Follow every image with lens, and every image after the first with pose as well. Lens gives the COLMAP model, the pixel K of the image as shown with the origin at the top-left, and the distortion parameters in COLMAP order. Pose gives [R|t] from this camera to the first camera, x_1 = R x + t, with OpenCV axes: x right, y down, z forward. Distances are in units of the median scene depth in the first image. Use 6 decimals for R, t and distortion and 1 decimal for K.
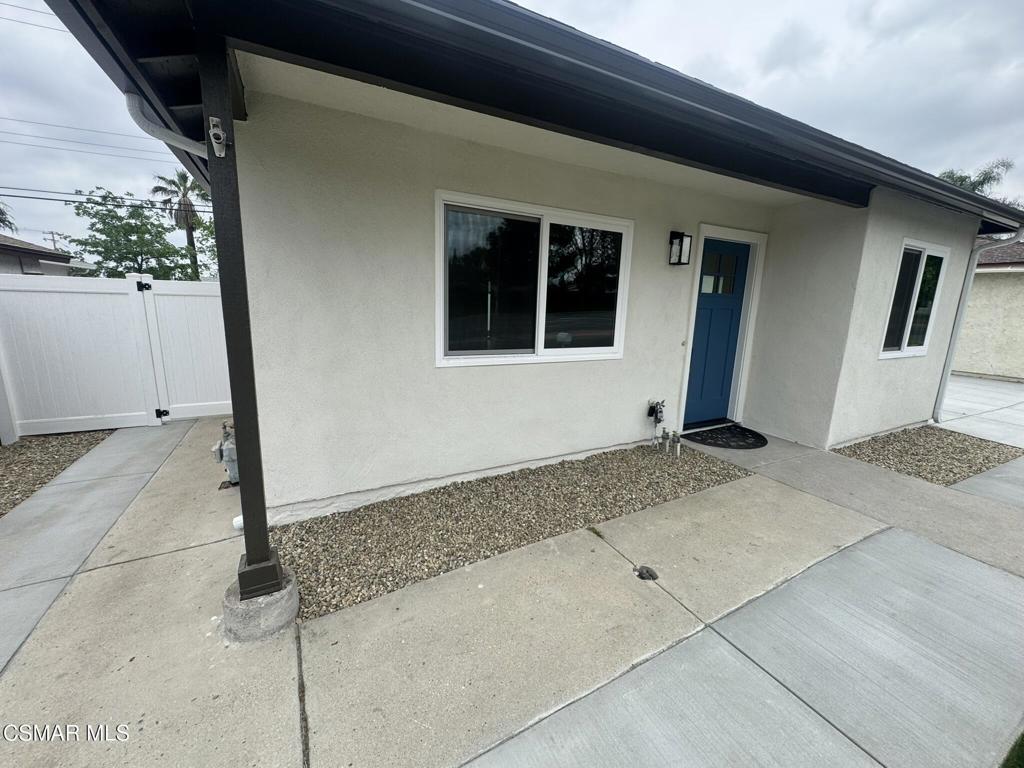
lens RADIAL K [[409.8, 0, 512.0], [0, 409.8, 384.0], [0, 0, 1]] dist [-0.002770, 0.000058]
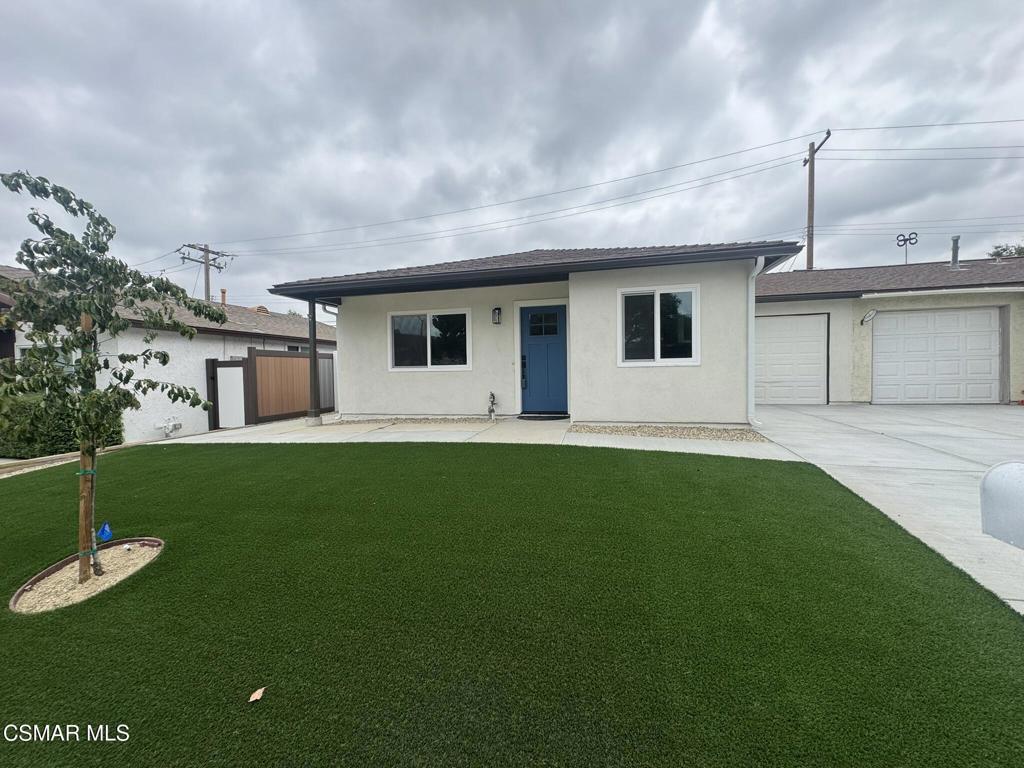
lens RADIAL K [[409.8, 0, 512.0], [0, 409.8, 384.0], [0, 0, 1]] dist [-0.002770, 0.000058]
pose [[0.748947, -0.021605, -0.662278, 1.798314], [-0.092690, 0.986226, -0.136992, 0.271916], [0.656116, 0.163986, 0.736628, -0.387707]]
